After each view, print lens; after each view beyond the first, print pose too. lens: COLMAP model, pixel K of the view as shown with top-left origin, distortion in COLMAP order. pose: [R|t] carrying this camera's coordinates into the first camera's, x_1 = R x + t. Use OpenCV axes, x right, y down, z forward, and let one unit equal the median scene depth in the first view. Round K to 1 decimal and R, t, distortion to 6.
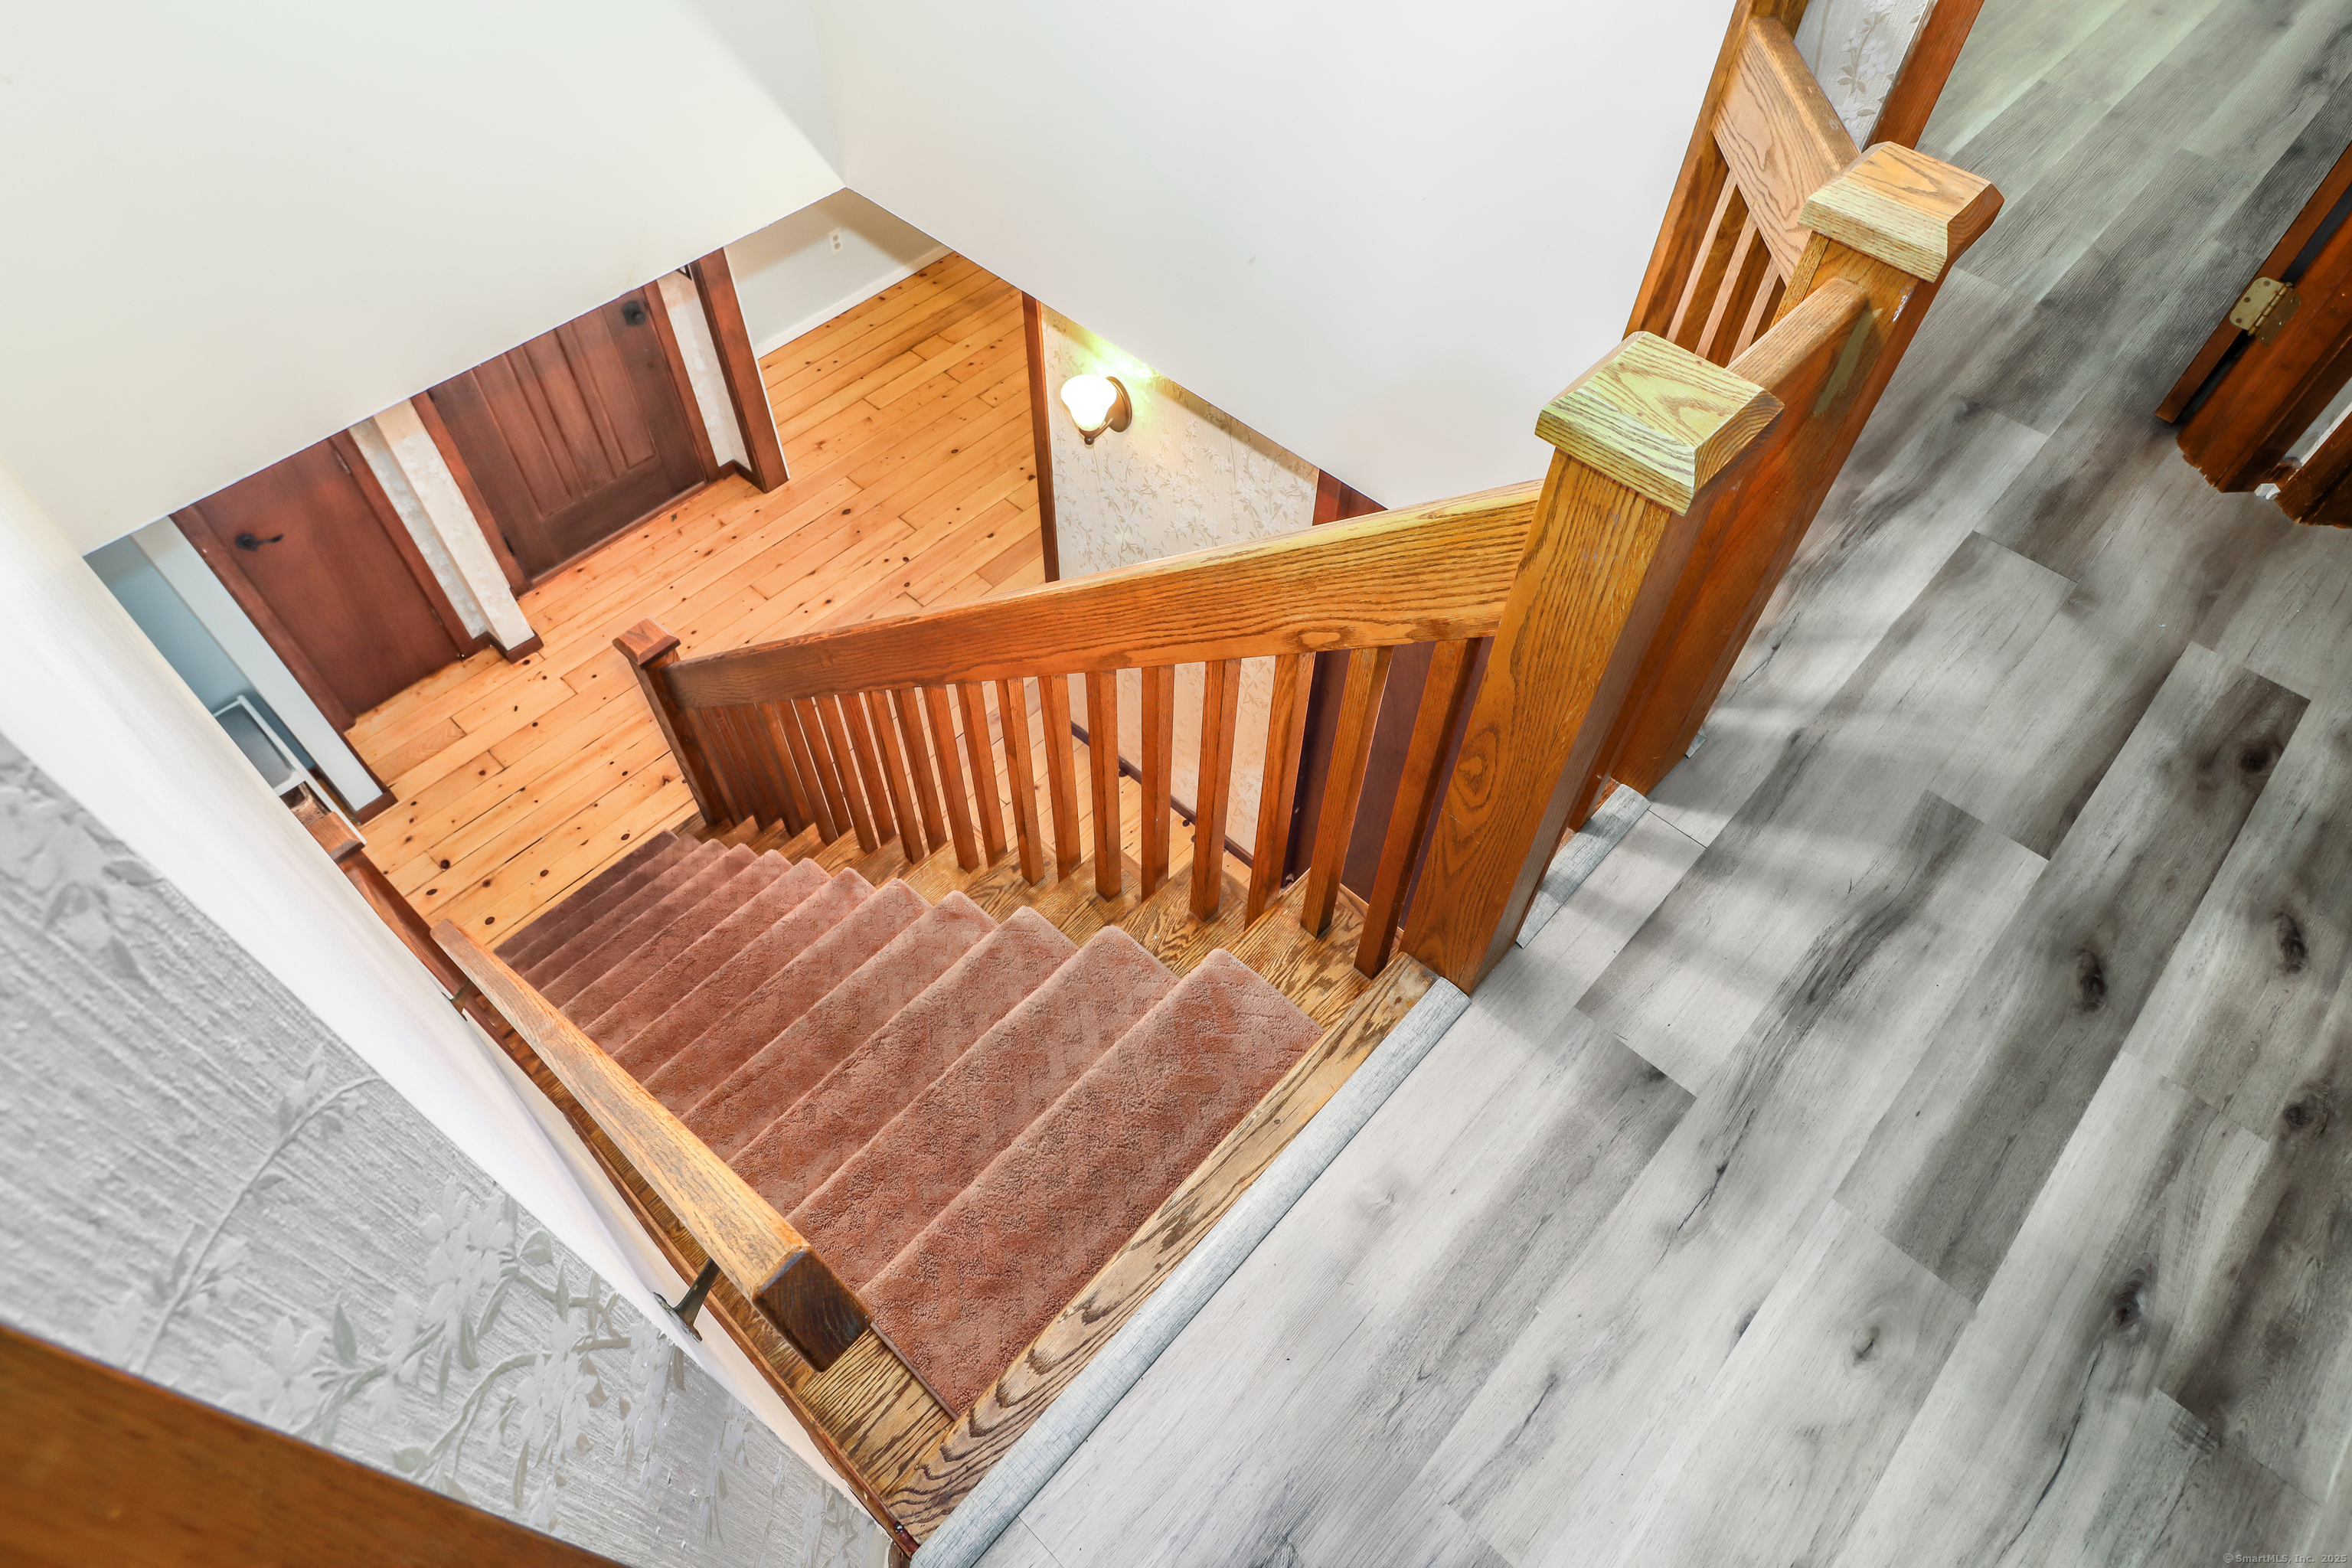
lens RADIAL K [[1355.5, 0, 1176.0], [0, 1355.5, 784.0], [0, 0, 1]] dist [0.000350, 0.000029]
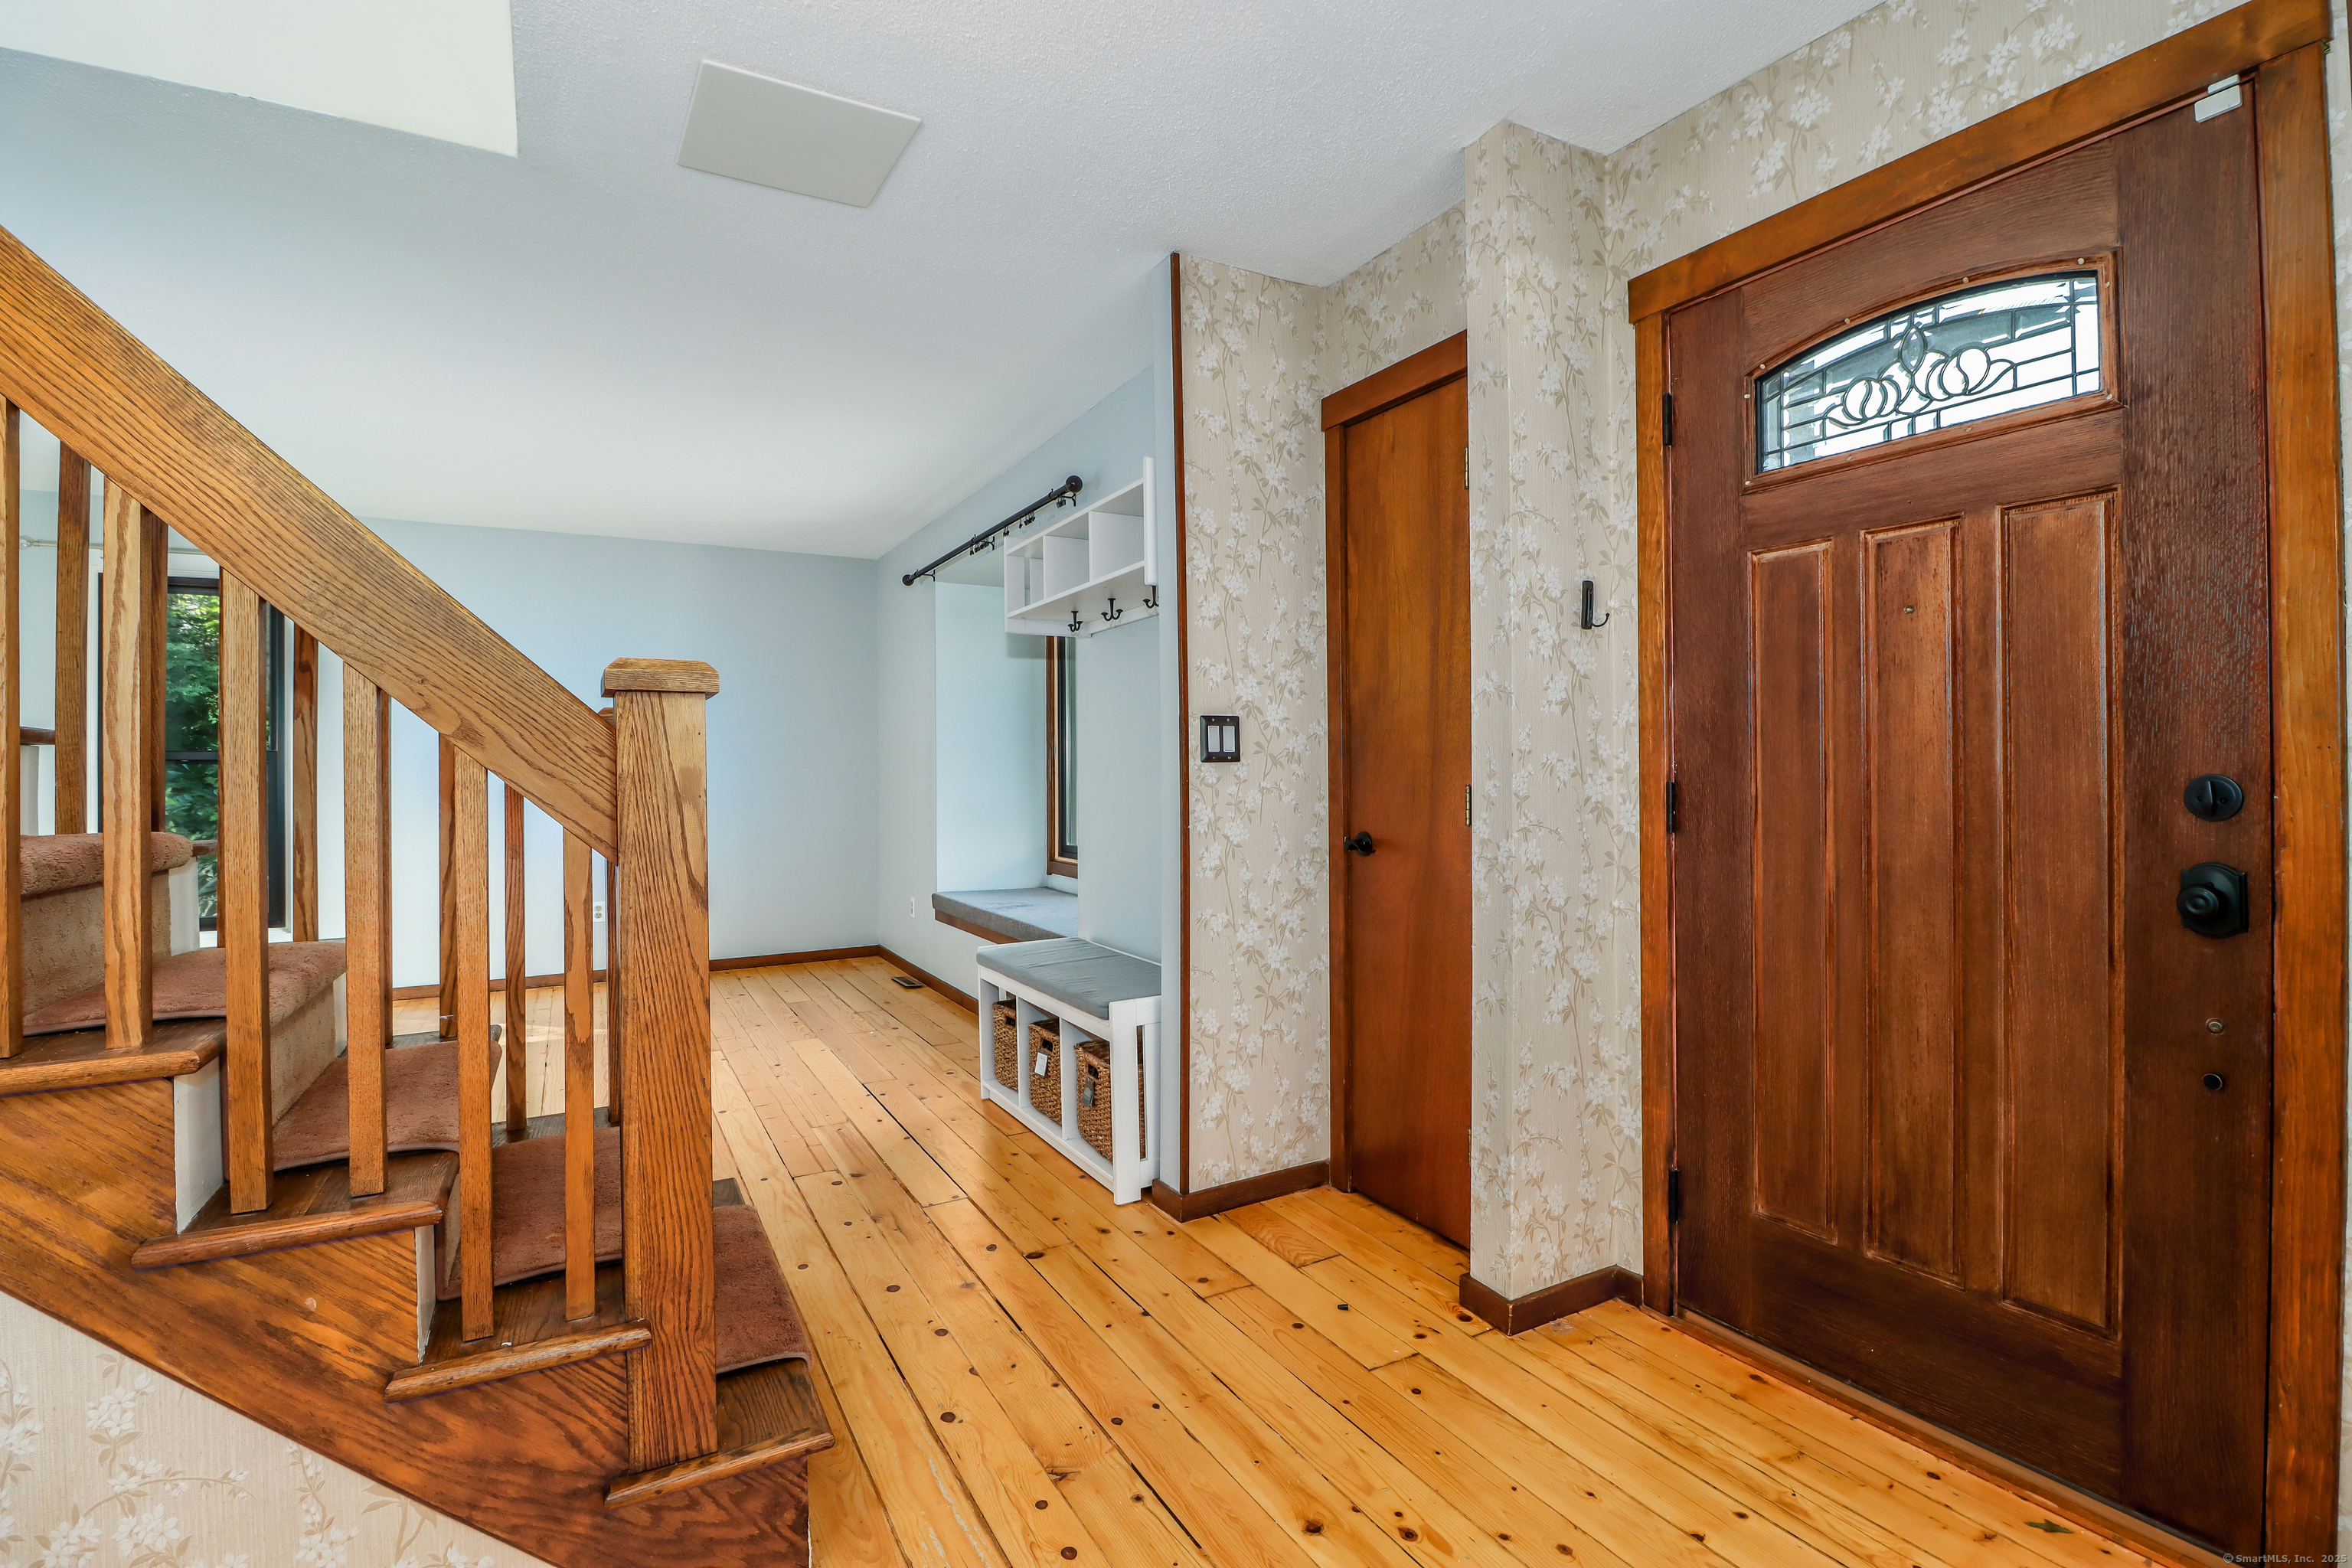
lens RADIAL K [[1093.5, 0, 1180.5], [0, 1093.5, 772.1], [0, 0, 1]] dist [0.000245, -0.015251]
pose [[-0.305825, -0.016381, -0.951947, -0.064568], [-0.769828, 0.592570, 0.237120, -0.232641], [0.560211, 0.805352, -0.193833, 0.892858]]
